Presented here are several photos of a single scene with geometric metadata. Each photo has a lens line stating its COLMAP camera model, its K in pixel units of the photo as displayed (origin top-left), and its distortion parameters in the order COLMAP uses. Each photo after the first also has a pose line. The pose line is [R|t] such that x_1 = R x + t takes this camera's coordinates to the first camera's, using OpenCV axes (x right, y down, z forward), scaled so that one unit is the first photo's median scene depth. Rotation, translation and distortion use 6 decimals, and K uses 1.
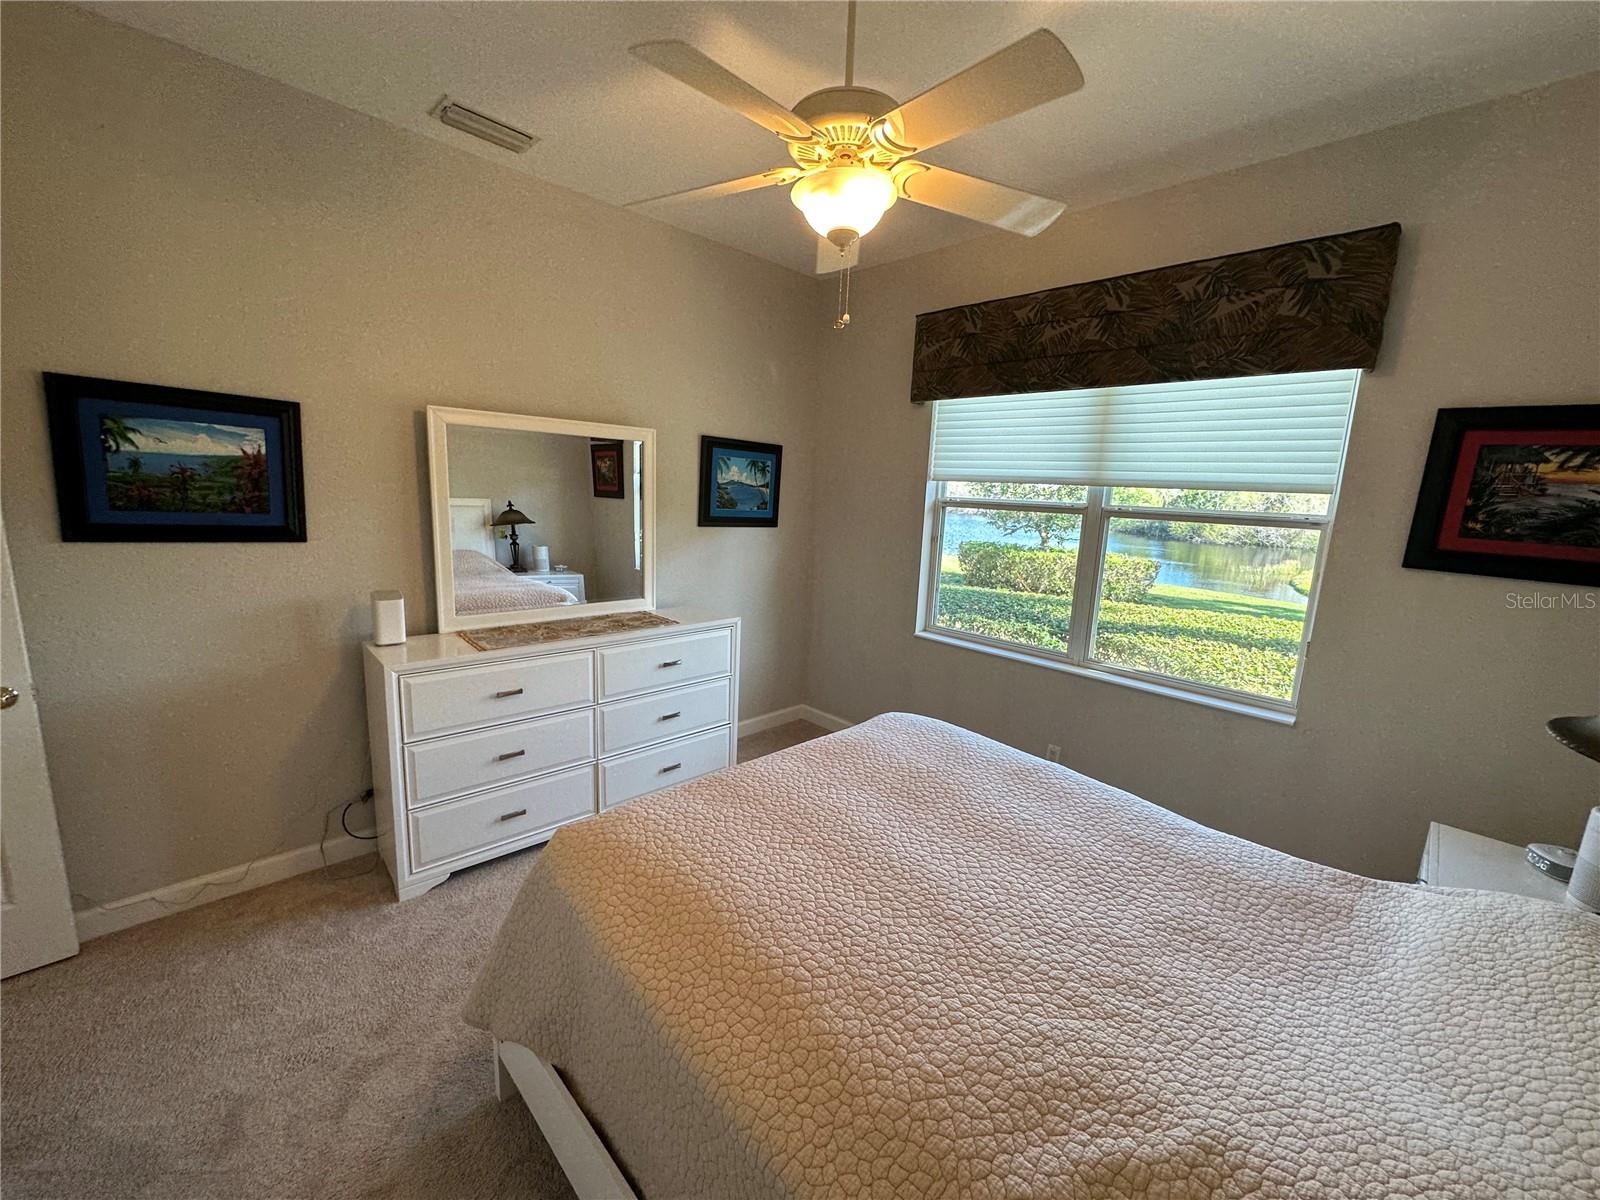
lens RADIAL K [[634.3, 0, 794.6], [0, 634.3, 598.1], [0, 0, 1]] dist [-0.003662, 0.000440]
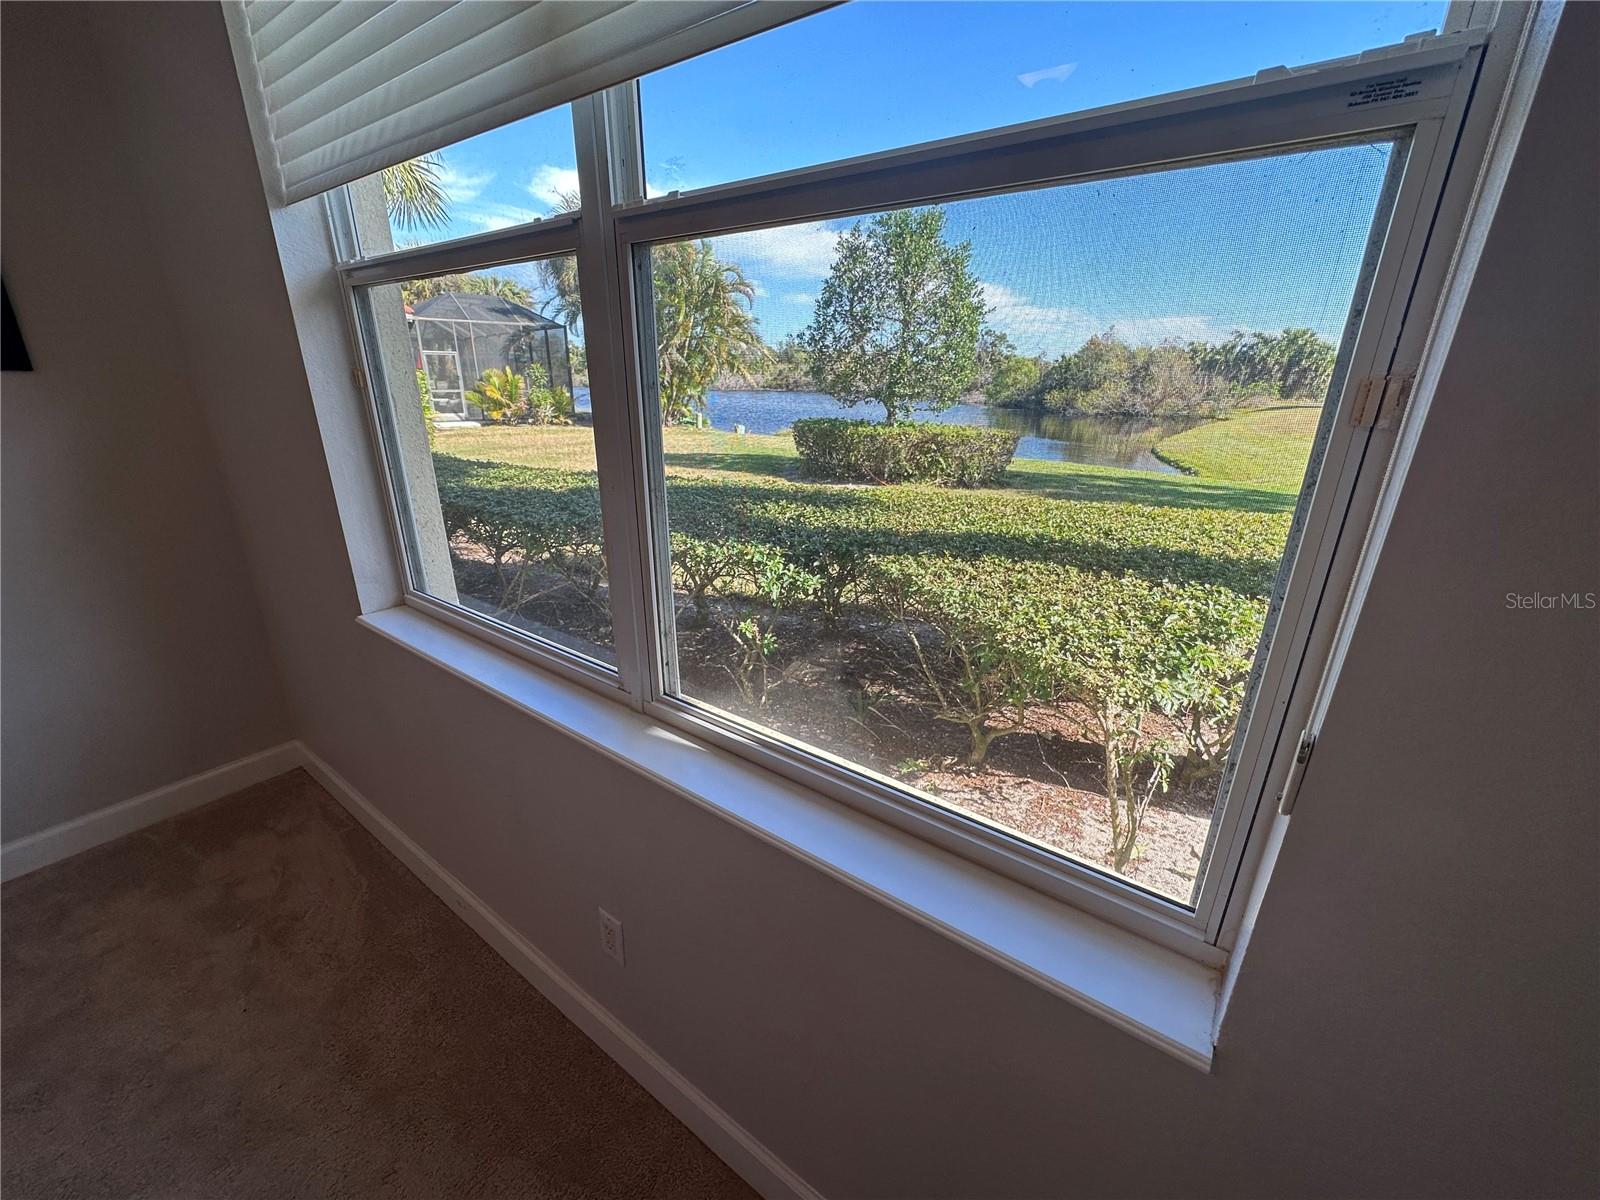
lens RADIAL K [[634.3, 0, 804.9], [0, 634.3, 598.5], [0, 0, 1]] dist [-0.003662, 0.000440]
pose [[0.983391, -0.085460, 0.160121, 0.448682], [0.056730, 0.982737, 0.176095, -0.014014], [-0.172406, -0.164087, 0.971263, 0.598843]]
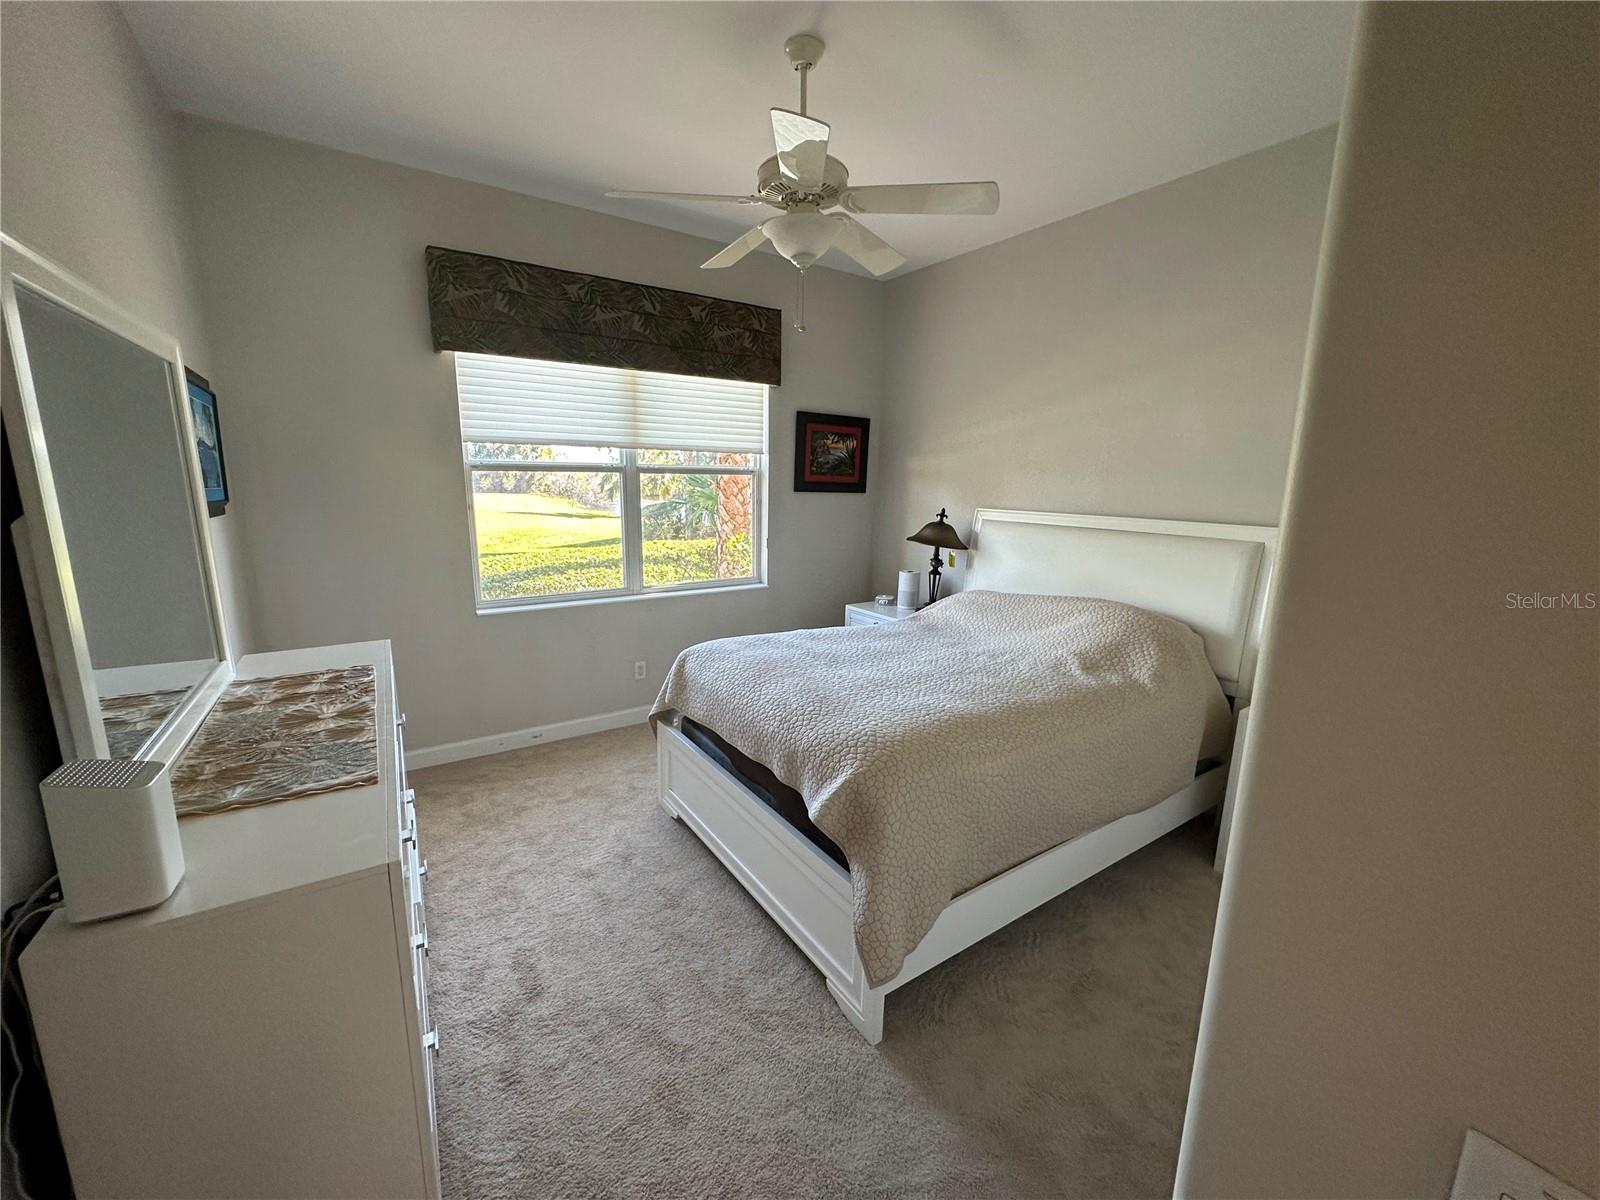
lens RADIAL K [[634.3, 0, 789.1], [0, 634.3, 595.2], [0, 0, 1]] dist [-0.003662, 0.000440]
pose [[0.196385, -0.206241, 0.958592, -0.634779], [0.170873, 0.969868, 0.173661, -0.052400], [-0.965523, 0.129693, 0.225708, 0.395289]]
